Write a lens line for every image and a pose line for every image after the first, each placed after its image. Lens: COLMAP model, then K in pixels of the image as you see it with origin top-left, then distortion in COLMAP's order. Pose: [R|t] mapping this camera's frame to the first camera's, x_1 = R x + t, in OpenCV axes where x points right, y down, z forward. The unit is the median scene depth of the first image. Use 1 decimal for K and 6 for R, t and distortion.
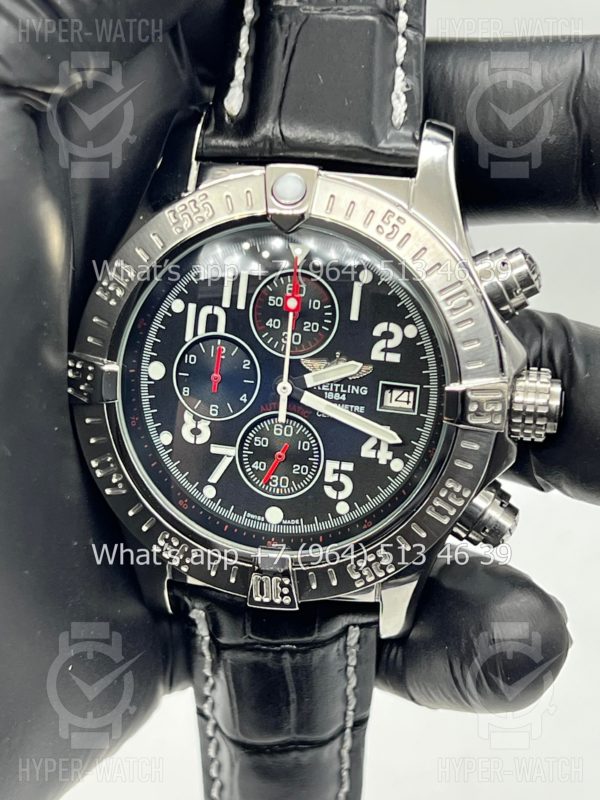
lens RADIAL K [[1910.4, 0, 300.0], [0, 1910.4, 400.0], [0, 0, 1]] dist [0.373720, 0.655505]
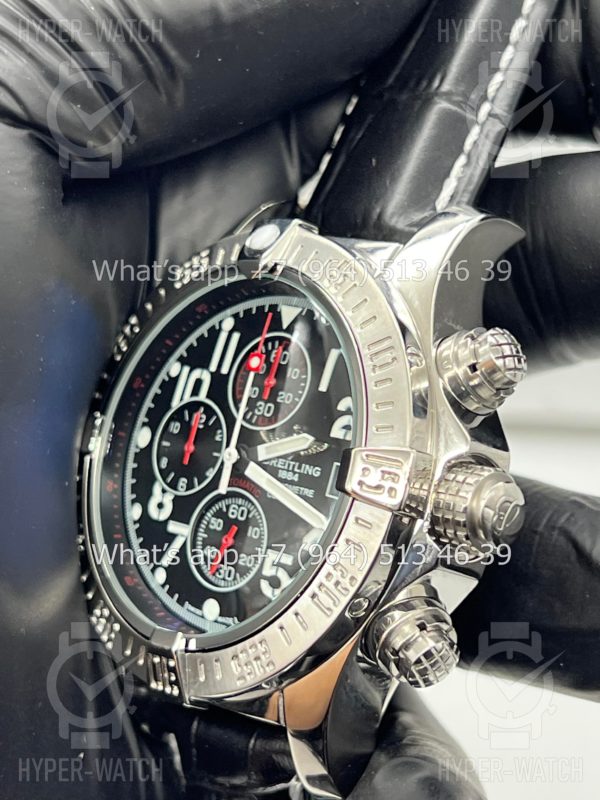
lens RADIAL K [[1910.4, 0, 300.0], [0, 1910.4, 400.0], [0, 0, 1]] dist [0.373720, 0.655505]
pose [[0.848211, 0.081191, -0.523398, 0.470706], [-0.243310, 0.937475, -0.248881, 0.179194], [0.470465, 0.338452, 0.814931, 0.286076]]
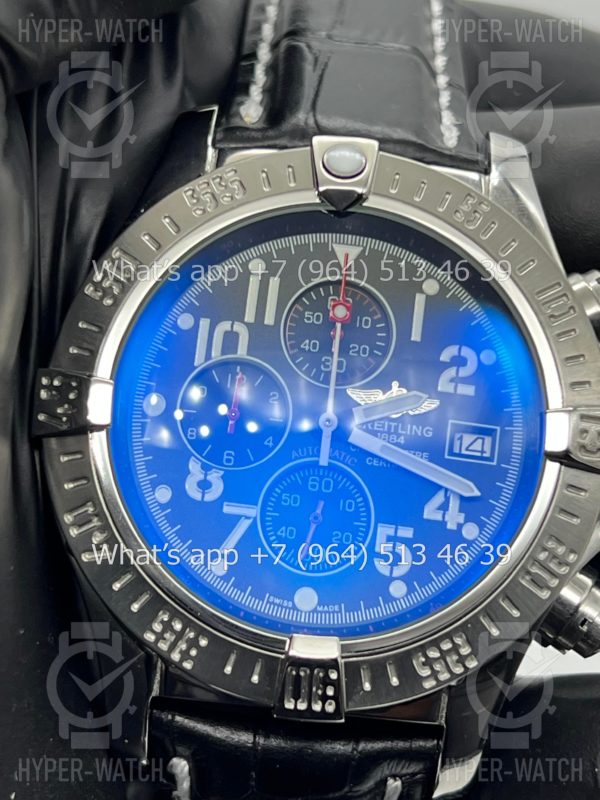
lens RADIAL K [[1910.4, 0, 300.0], [0, 1910.4, 400.0], [0, 0, 1]] dist [0.373720, 0.655505]
pose [[0.988142, 0.041392, 0.147860, -0.131295], [0.001398, 0.960514, -0.278227, 0.196125], [-0.153538, 0.275134, 0.949066, 0.272160]]
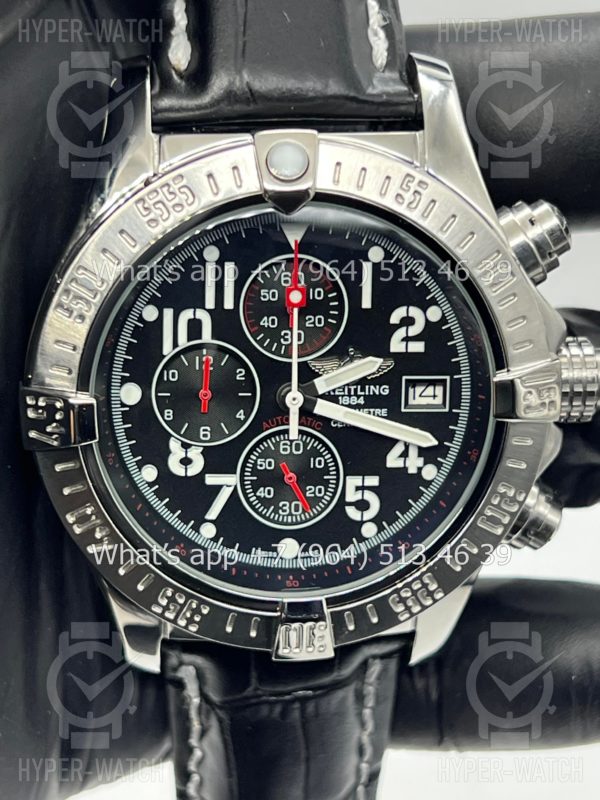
lens RADIAL K [[1910.4, 0, 300.0], [0, 1910.4, 400.0], [0, 0, 1]] dist [0.373720, 0.655505]
pose [[0.973665, -0.119873, 0.193926, -0.165110], [0.107966, 0.991625, 0.070880, -0.063618], [-0.200798, -0.048076, 0.978452, 0.185997]]
